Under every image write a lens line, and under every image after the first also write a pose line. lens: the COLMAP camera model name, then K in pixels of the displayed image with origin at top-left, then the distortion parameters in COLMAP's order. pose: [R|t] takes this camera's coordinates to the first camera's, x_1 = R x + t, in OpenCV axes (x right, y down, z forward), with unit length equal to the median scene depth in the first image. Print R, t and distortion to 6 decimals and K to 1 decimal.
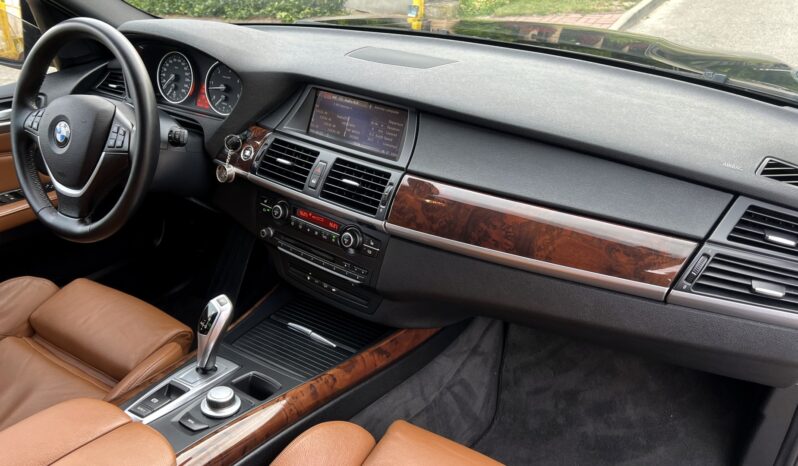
lens RADIAL K [[623.1, 0, 399.0], [0, 623.1, 233.0], [0, 0, 1]] dist [0.022420, -0.000032]
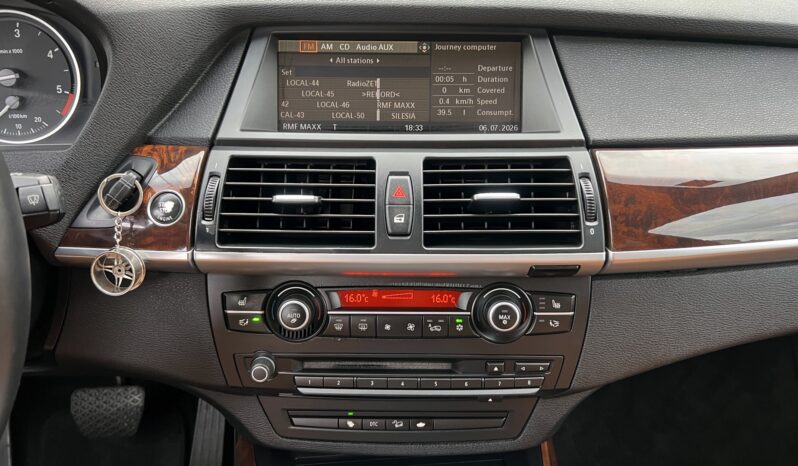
lens RADIAL K [[645.3, 0, 399.0], [0, 645.3, 233.0], [0, 0, 1]] dist [0.004346, -0.005491]
pose [[0.798890, -0.276822, 0.533989, -0.381607], [0.290598, 0.954944, 0.060289, -0.100147], [-0.526619, 0.107012, 0.843339, 0.598787]]
